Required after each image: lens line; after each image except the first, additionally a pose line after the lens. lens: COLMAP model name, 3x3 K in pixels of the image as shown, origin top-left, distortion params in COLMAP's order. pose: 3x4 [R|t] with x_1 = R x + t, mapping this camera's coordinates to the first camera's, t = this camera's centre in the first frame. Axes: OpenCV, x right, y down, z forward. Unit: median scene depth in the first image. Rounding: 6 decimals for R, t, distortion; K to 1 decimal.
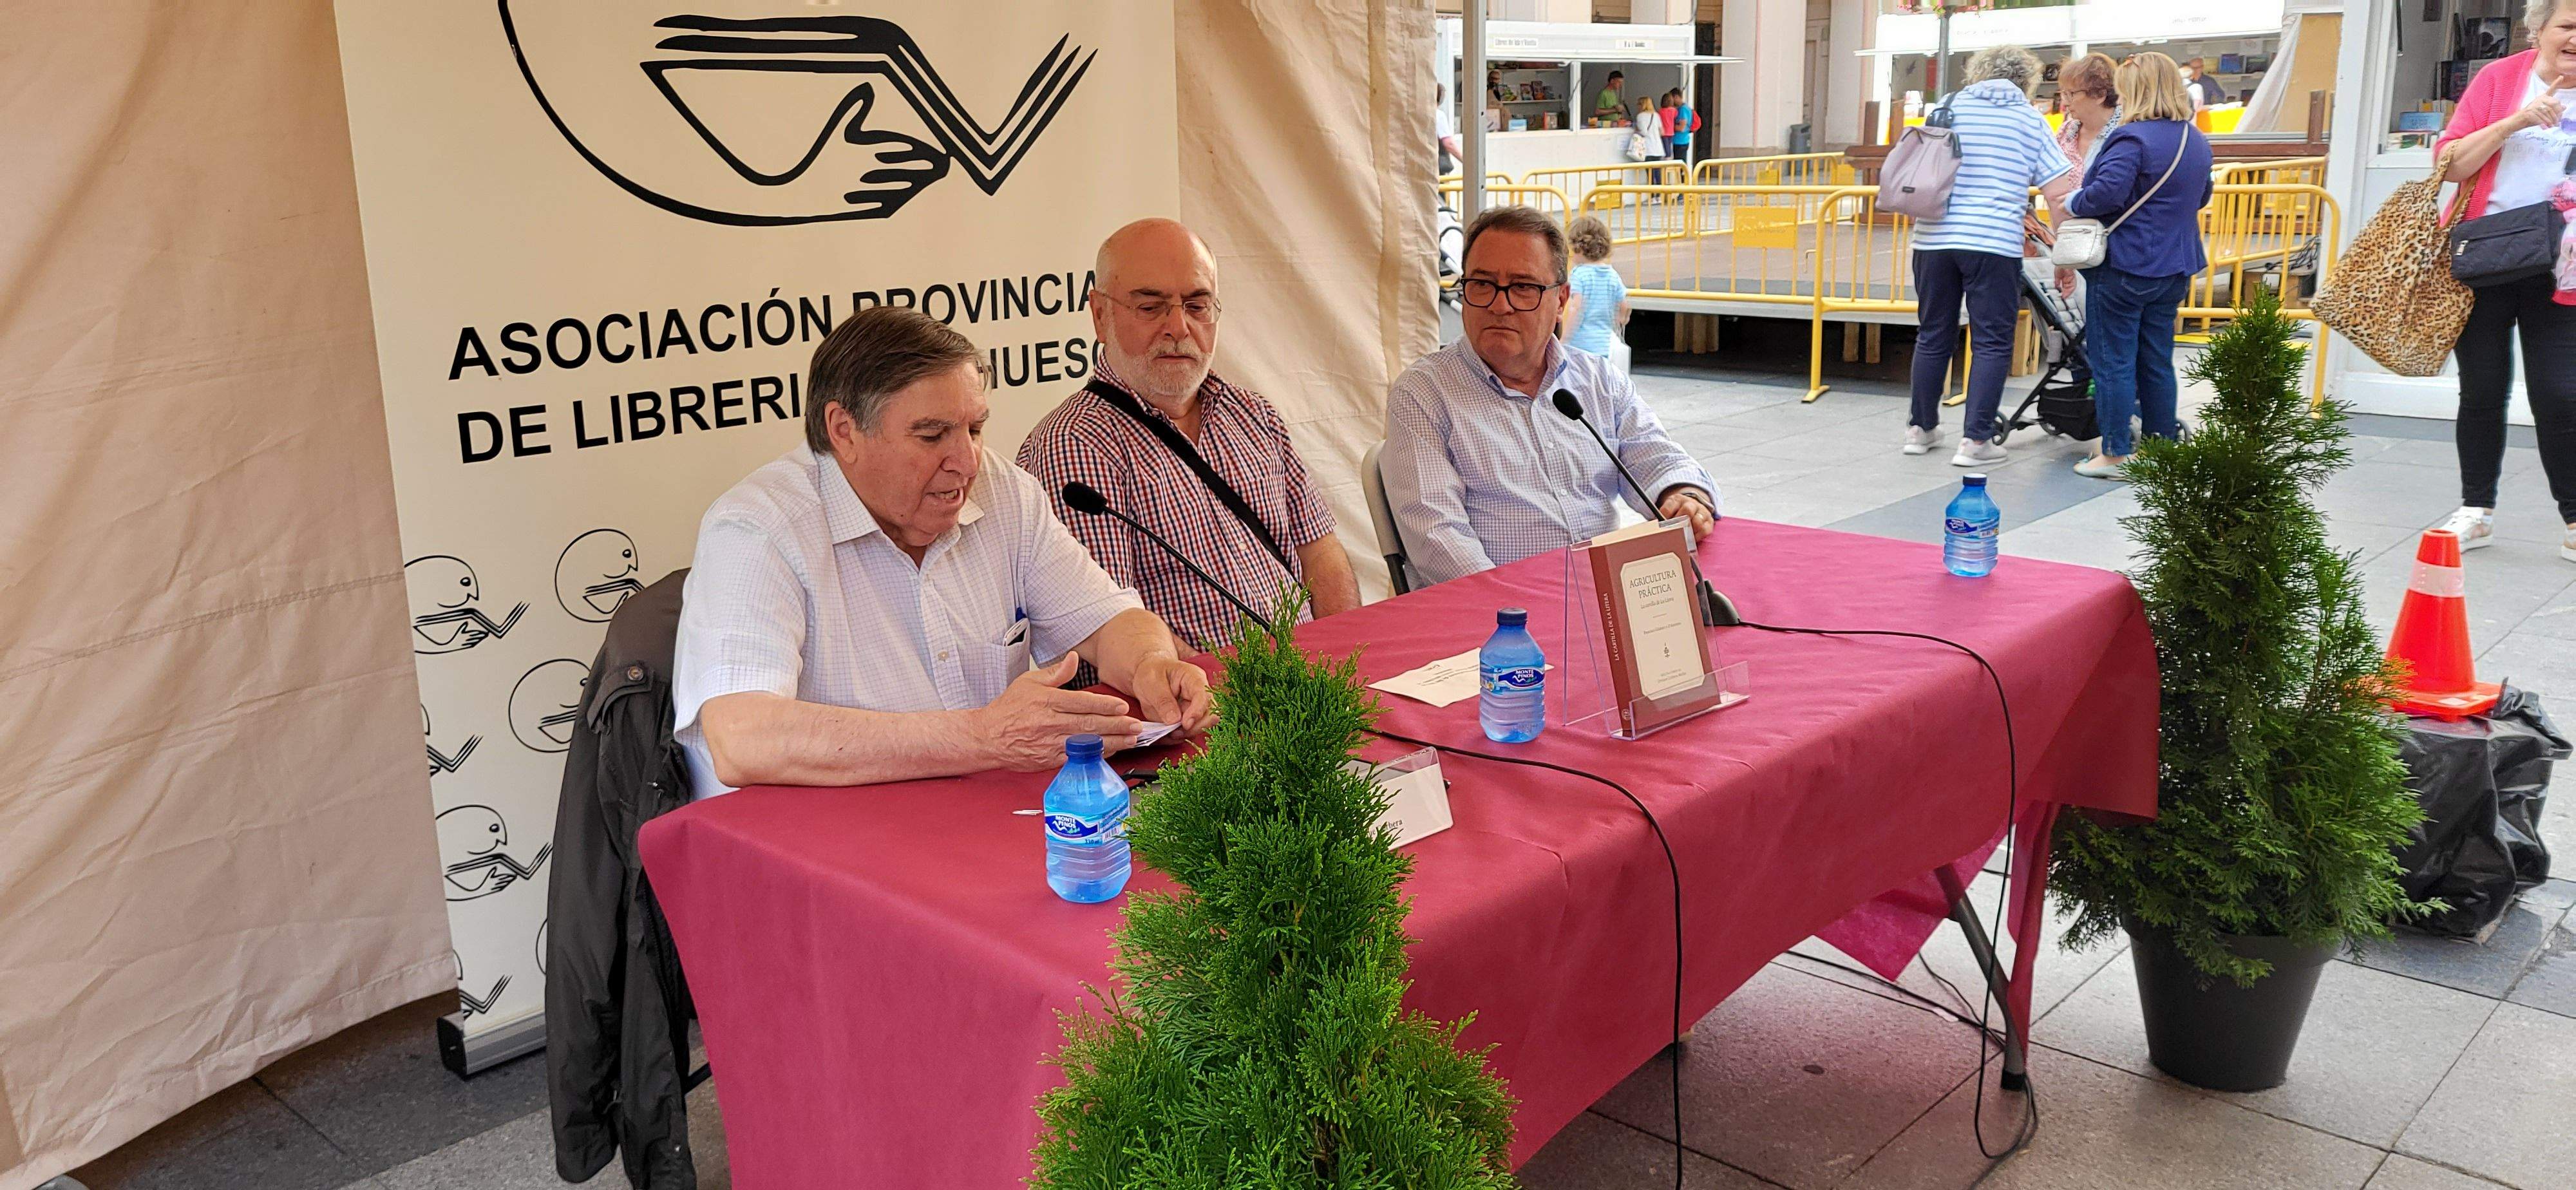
lens RADIAL K [[1996.2, 0, 1291.1], [0, 1996.2, 586.8], [0, 0, 1]] dist [0.028173, -0.001325]
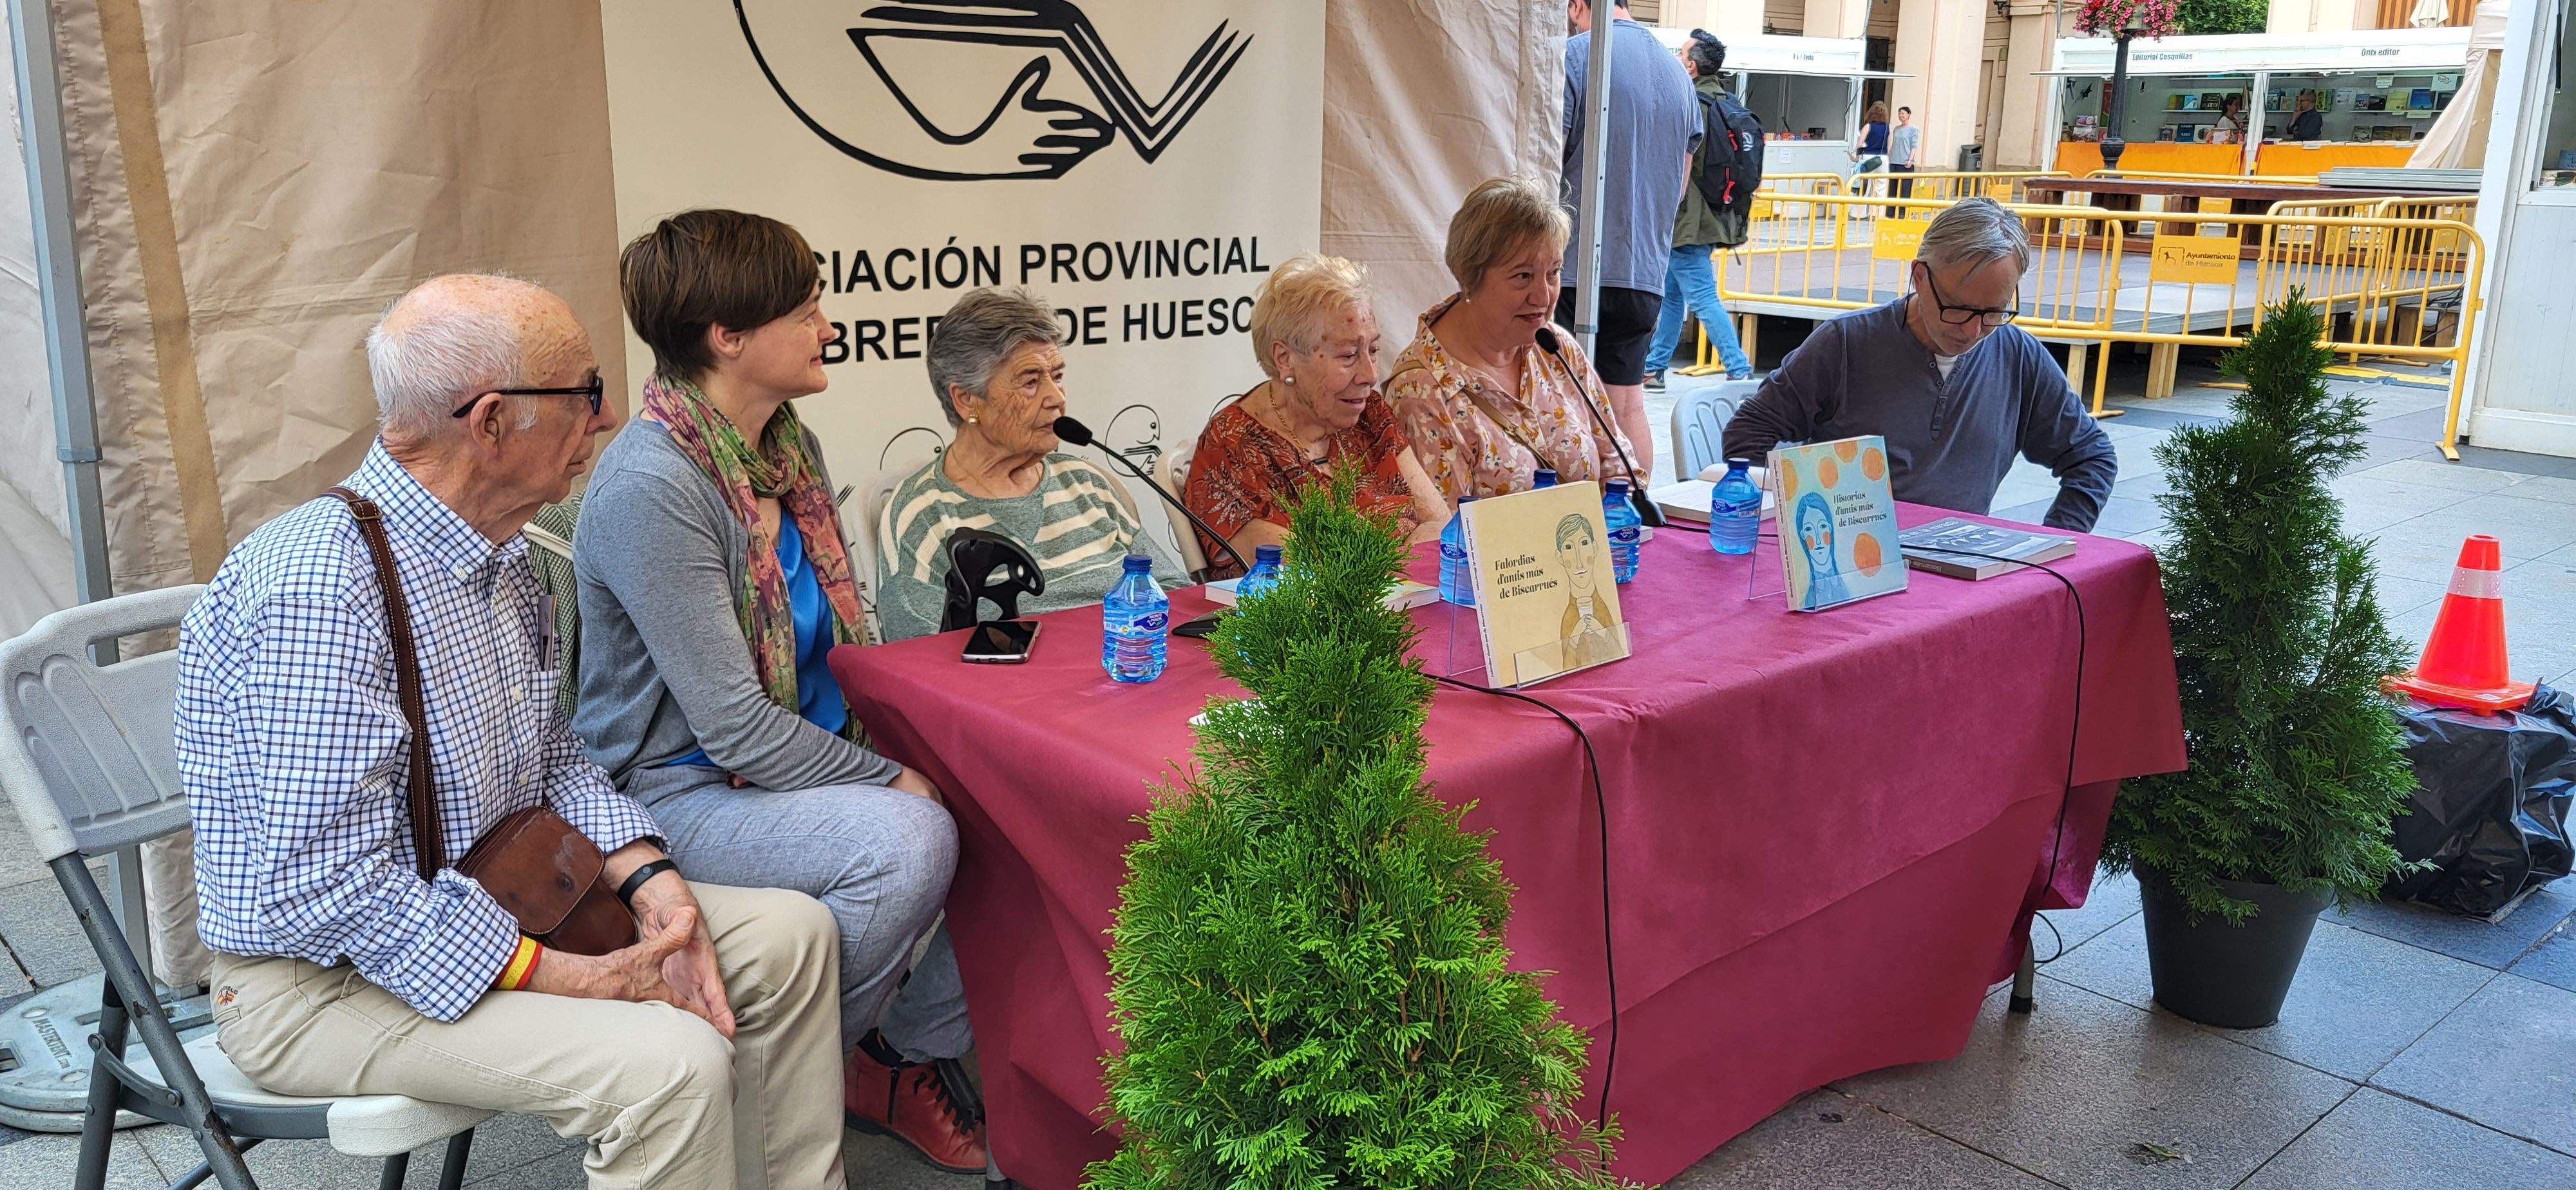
lens RADIAL K [[1983.4, 0, 1305.4], [0, 1983.4, 578.3], [0, 0, 1]] dist [0.051974, -0.003709]
pose [[0.996115, 0.059246, -0.065152, 0.022097], [-0.059346, 0.998237, 0.000410, 0.029315], [0.065061, 0.003458, 0.997875, -0.095477]]
